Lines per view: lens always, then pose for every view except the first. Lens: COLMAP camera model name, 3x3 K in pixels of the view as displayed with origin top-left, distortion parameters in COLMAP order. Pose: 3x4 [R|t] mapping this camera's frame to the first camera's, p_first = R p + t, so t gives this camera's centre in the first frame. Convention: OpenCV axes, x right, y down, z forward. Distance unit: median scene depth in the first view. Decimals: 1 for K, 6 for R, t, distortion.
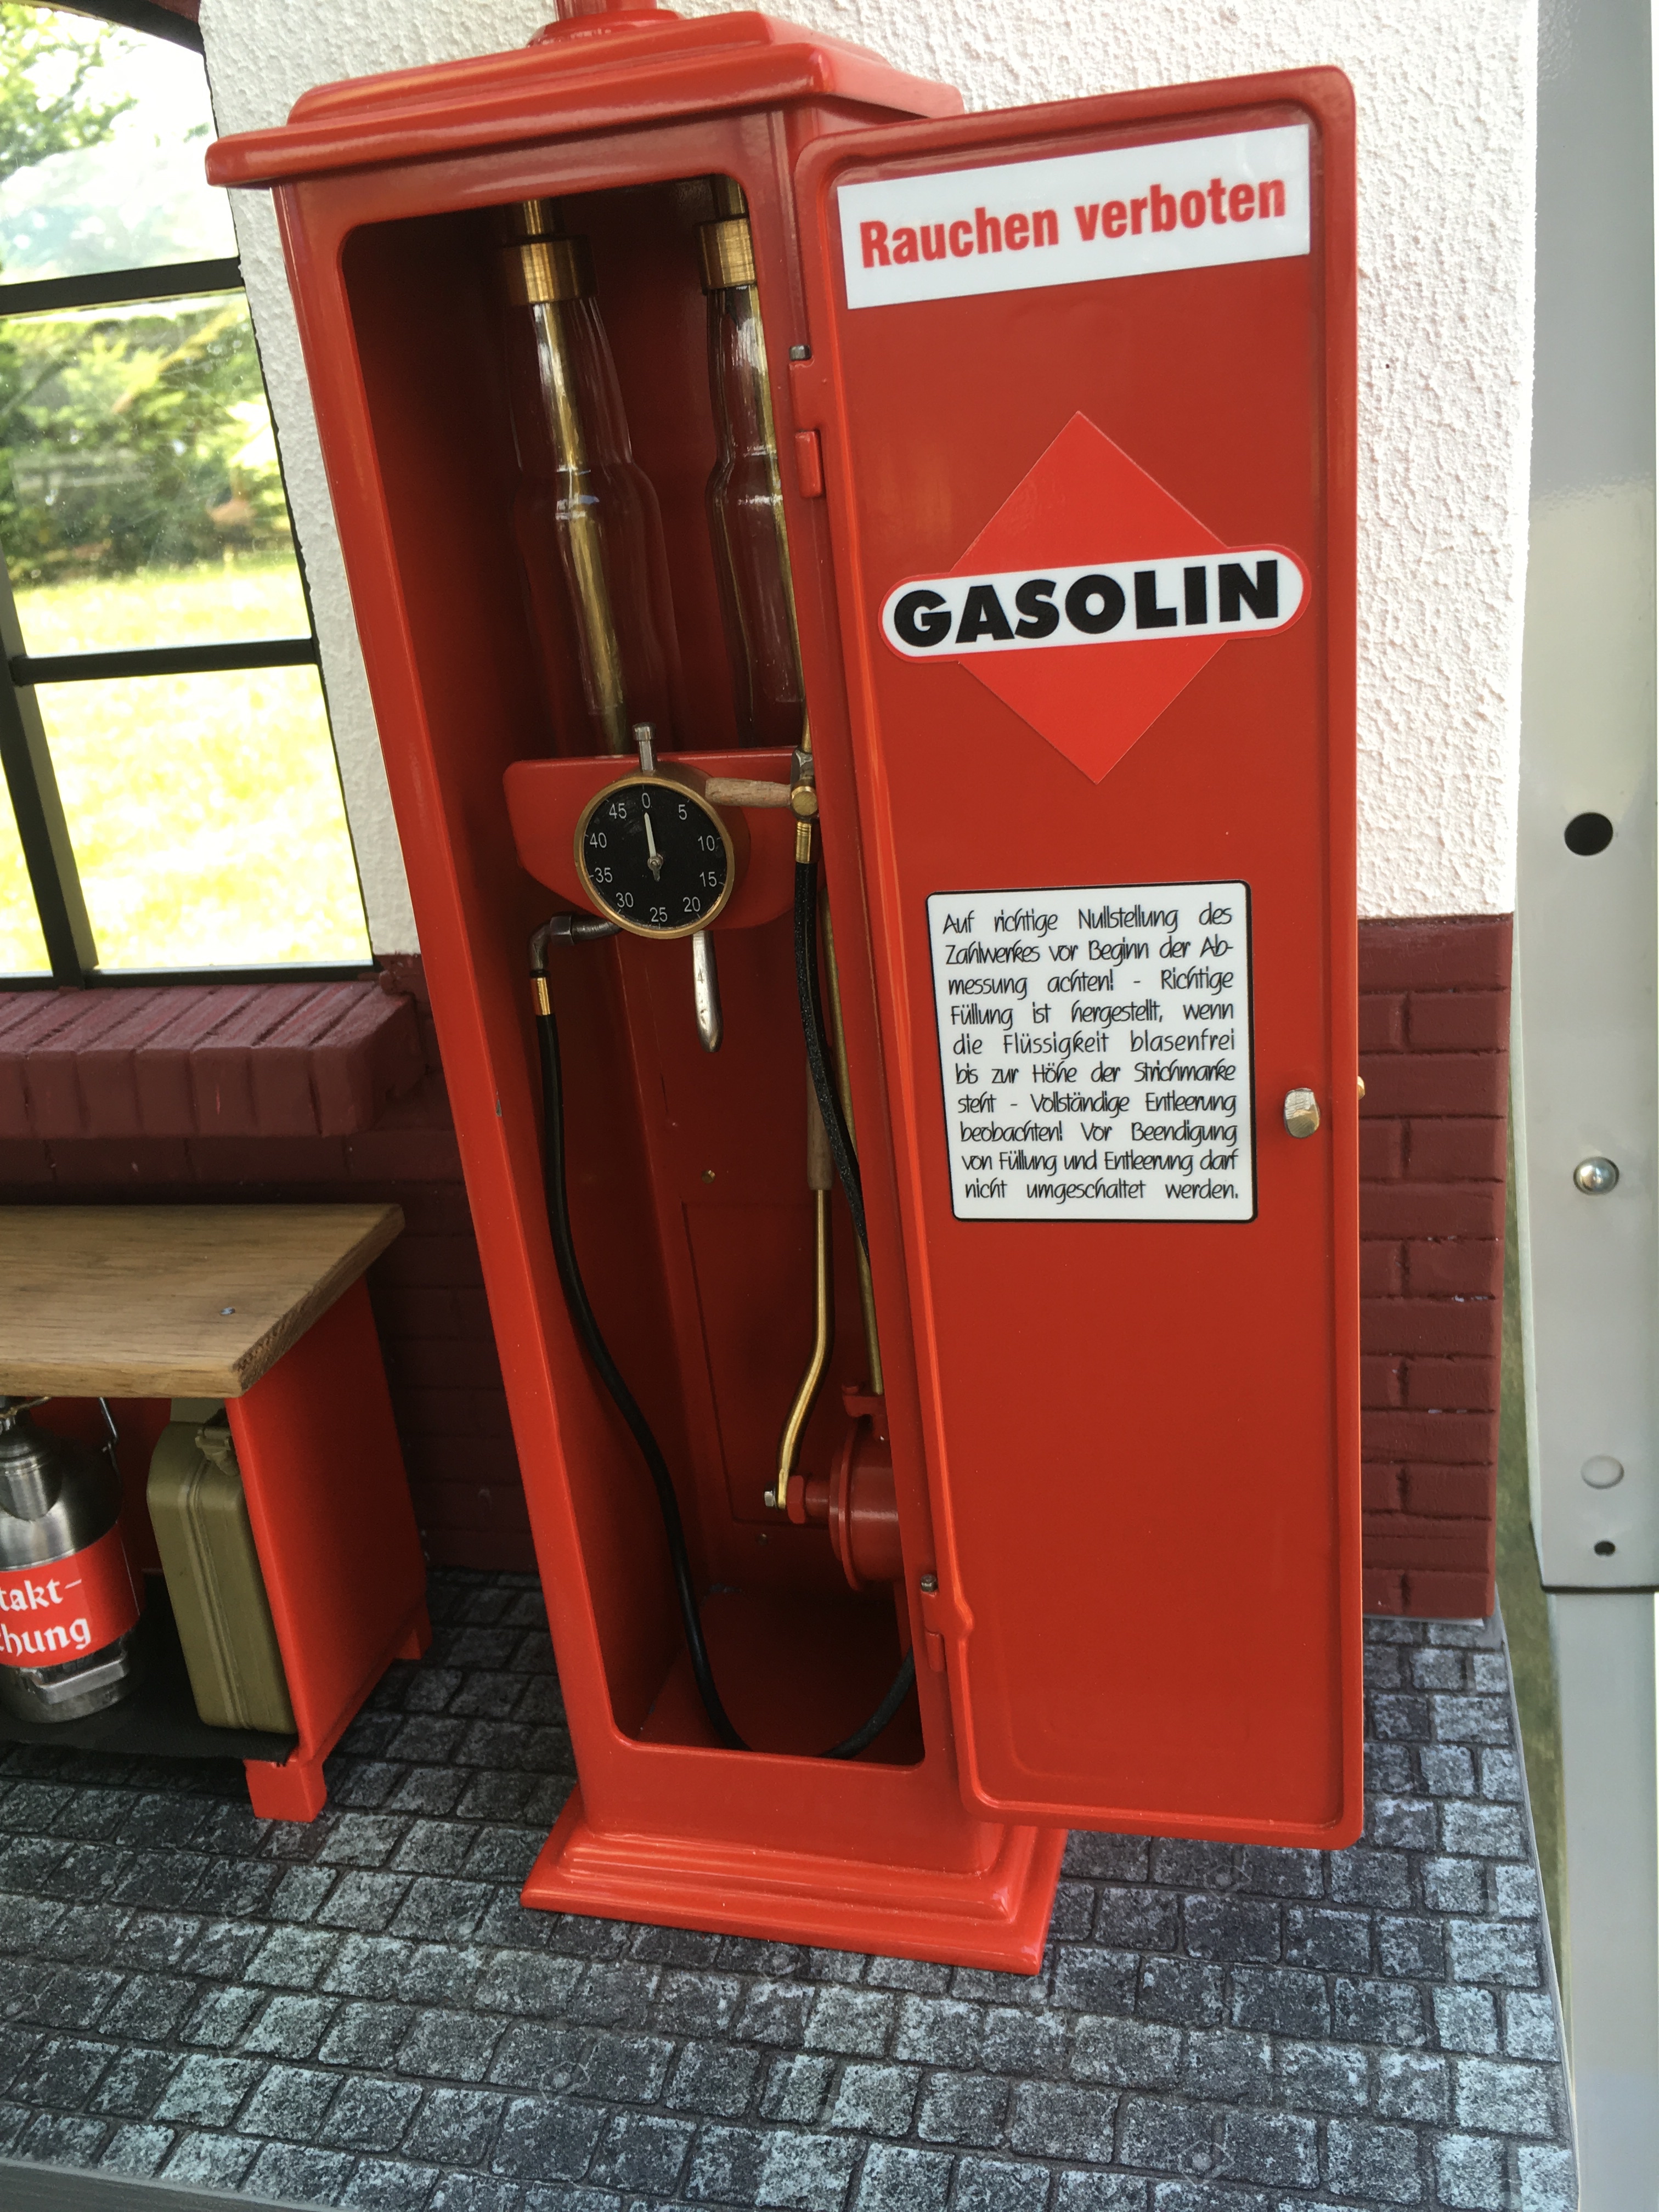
lens RADIAL K [[1851.6, 0, 818.8], [0, 1851.6, 1087.6], [0, 0, 1]] dist [0.044667, -0.092955]
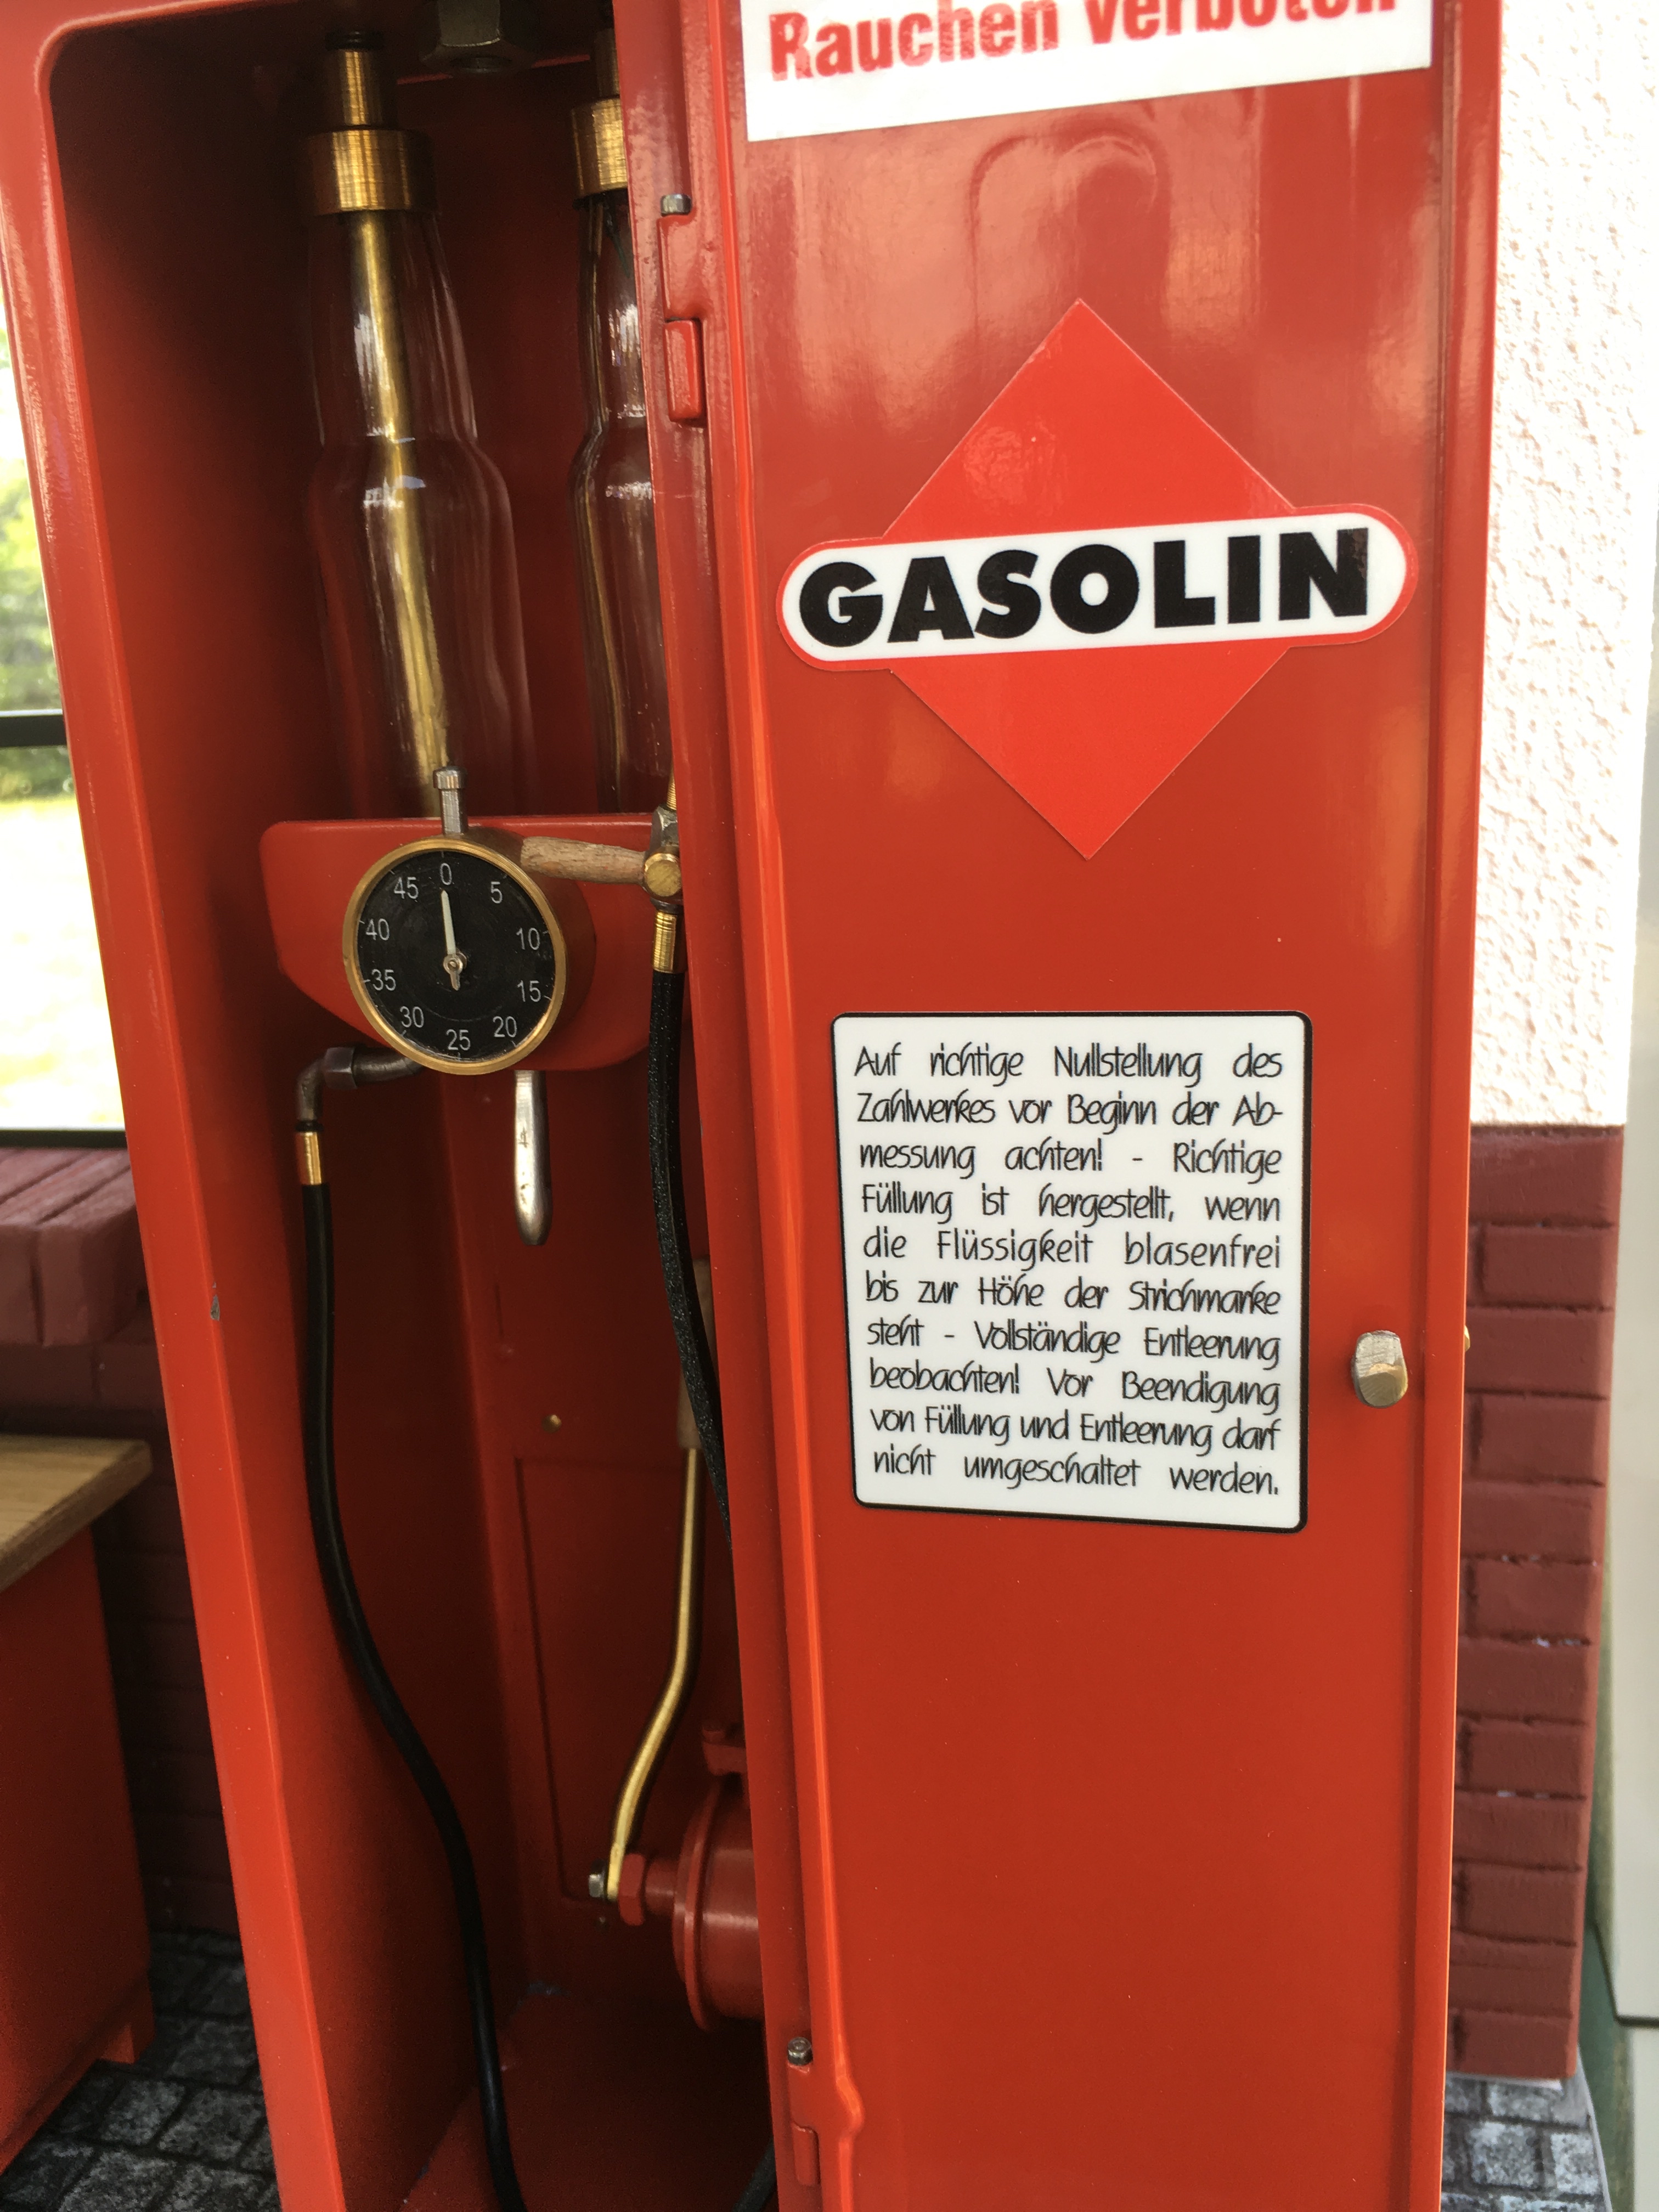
lens RADIAL K [[1851.6, 0, 818.8], [0, 1851.6, 1087.6], [0, 0, 1]] dist [0.044667, -0.092955]
pose [[0.998507, 0.053079, 0.012913, 0.043622], [-0.050794, 0.989118, -0.138076, 0.015225], [-0.020102, 0.137214, 0.990337, 0.314629]]
